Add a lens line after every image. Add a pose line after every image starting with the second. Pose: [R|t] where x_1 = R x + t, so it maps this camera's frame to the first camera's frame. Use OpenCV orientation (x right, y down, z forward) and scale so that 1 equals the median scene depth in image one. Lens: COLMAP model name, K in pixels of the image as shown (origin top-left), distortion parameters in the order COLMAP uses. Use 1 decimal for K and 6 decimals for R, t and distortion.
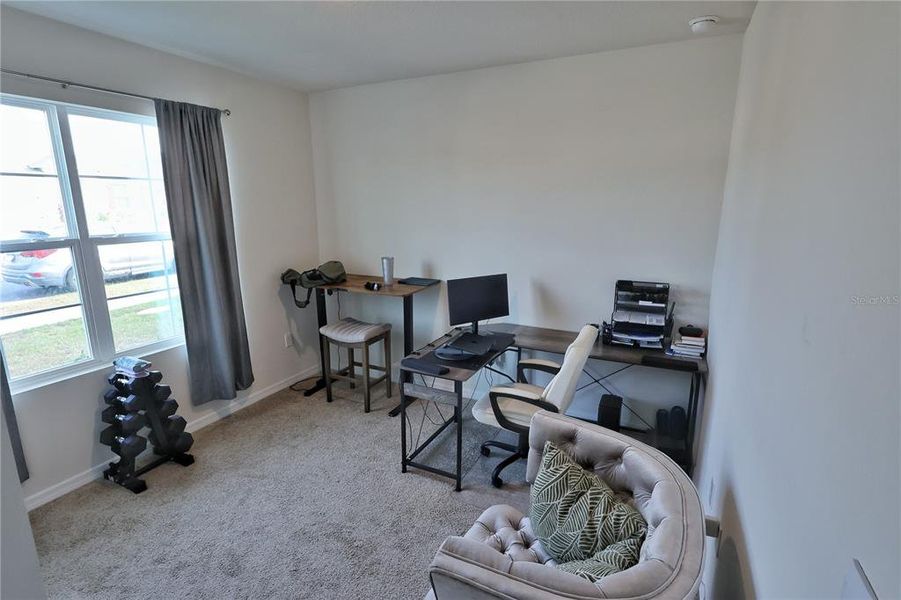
lens RADIAL K [[443.7, 0, 450.2], [0, 443.7, 298.7], [0, 0, 1]] dist [-0.001778, 0.000308]
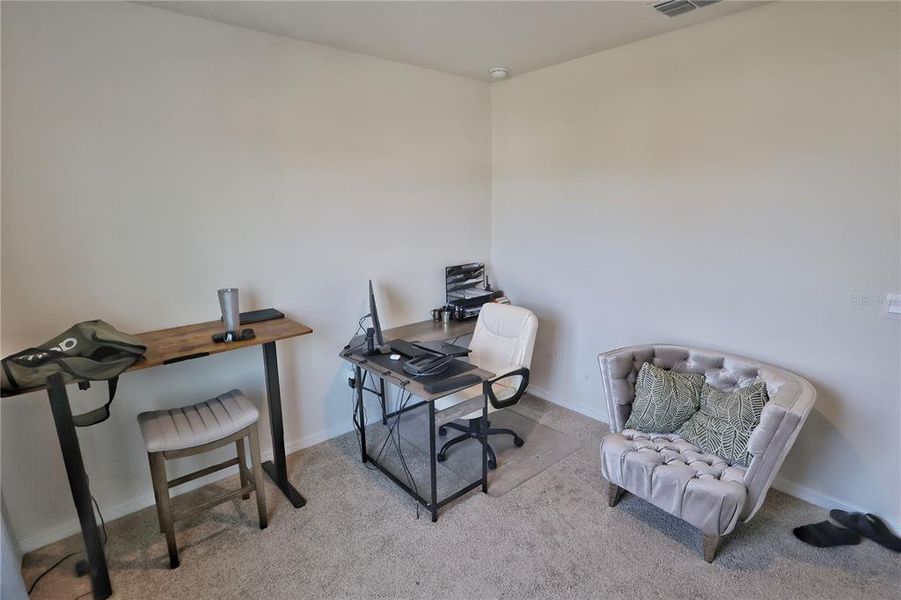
lens RADIAL K [[443.7, 0, 445.6], [0, 443.7, 300.4], [0, 0, 1]] dist [-0.001778, 0.000308]
pose [[0.398455, -0.203547, 0.894316, -0.715806], [0.216746, 0.968343, 0.123827, -0.106869], [-0.891210, 0.144500, 0.429959, 0.521296]]
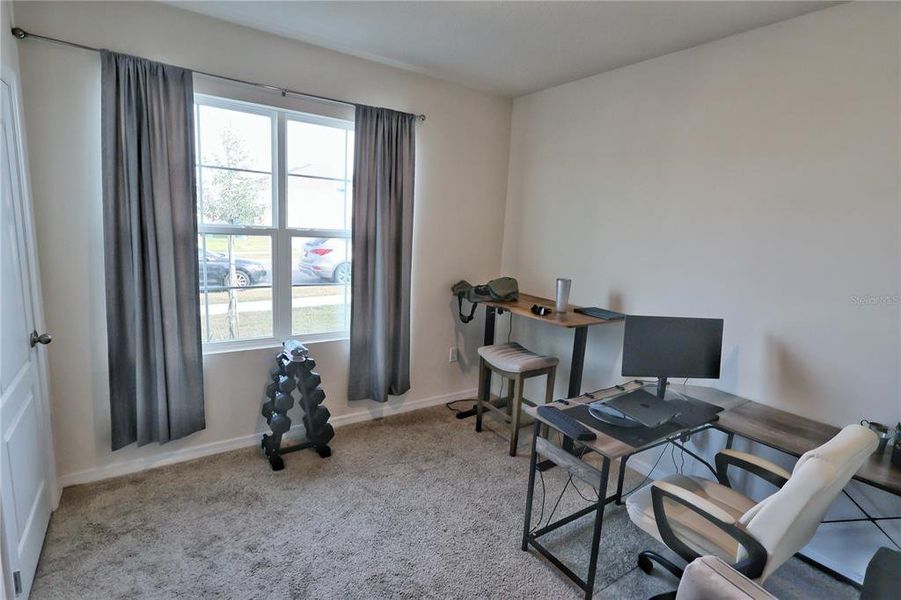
lens RADIAL K [[443.7, 0, 452.6], [0, 443.7, 299.8], [0, 0, 1]] dist [-0.001778, 0.000308]
pose [[0.870631, 0.131543, -0.474024, 0.092178], [-0.159039, 0.987105, -0.018180, -0.006801], [0.465520, 0.091216, 0.880324, 0.203553]]
